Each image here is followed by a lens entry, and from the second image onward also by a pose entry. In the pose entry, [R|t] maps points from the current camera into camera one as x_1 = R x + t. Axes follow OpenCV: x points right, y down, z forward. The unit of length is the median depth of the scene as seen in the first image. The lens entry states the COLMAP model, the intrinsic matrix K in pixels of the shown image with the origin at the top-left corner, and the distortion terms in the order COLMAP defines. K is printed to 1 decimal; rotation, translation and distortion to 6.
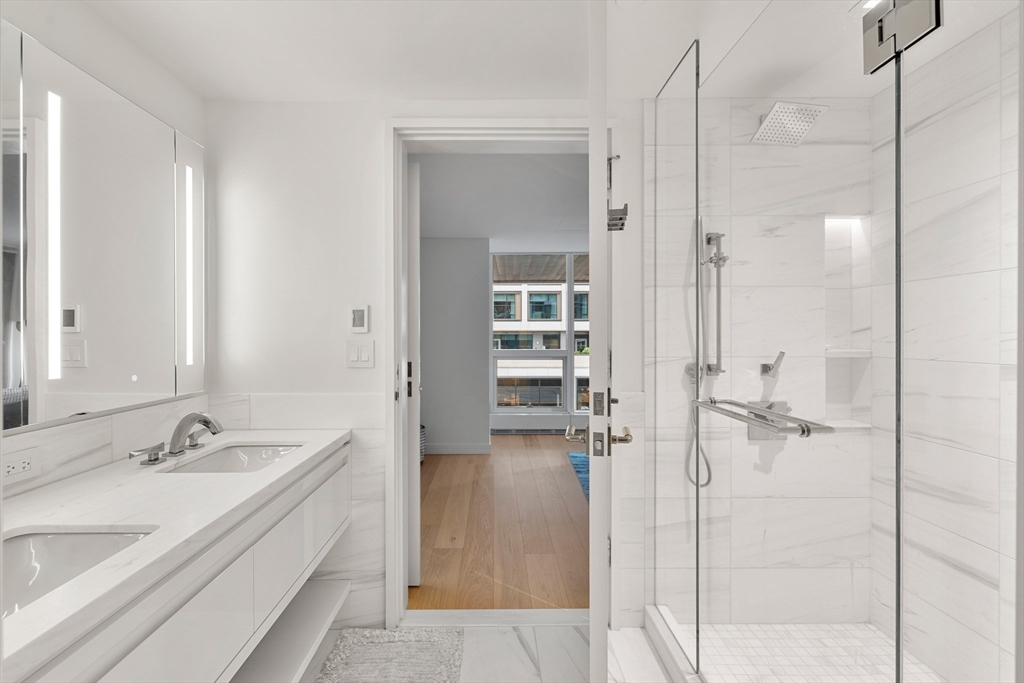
lens RADIAL K [[473.2, 0, 506.1], [0, 473.2, 340.1], [0, 0, 1]] dist [0.000936, 0.000134]
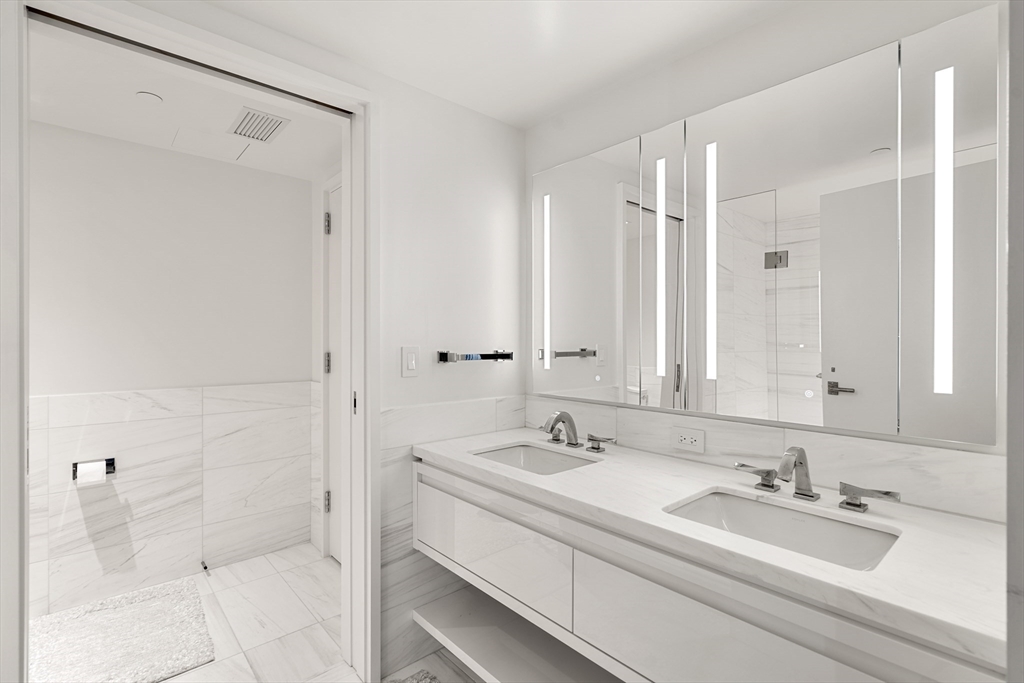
lens RADIAL K [[473.2, 0, 506.1], [0, 473.2, 340.1], [0, 0, 1]] dist [0.000936, 0.000134]
pose [[-0.770751, 0.000839, -0.637136, 0.231888], [-0.003309, 0.999980, 0.005319, -0.024490], [0.637128, 0.006208, -0.770733, 1.604971]]
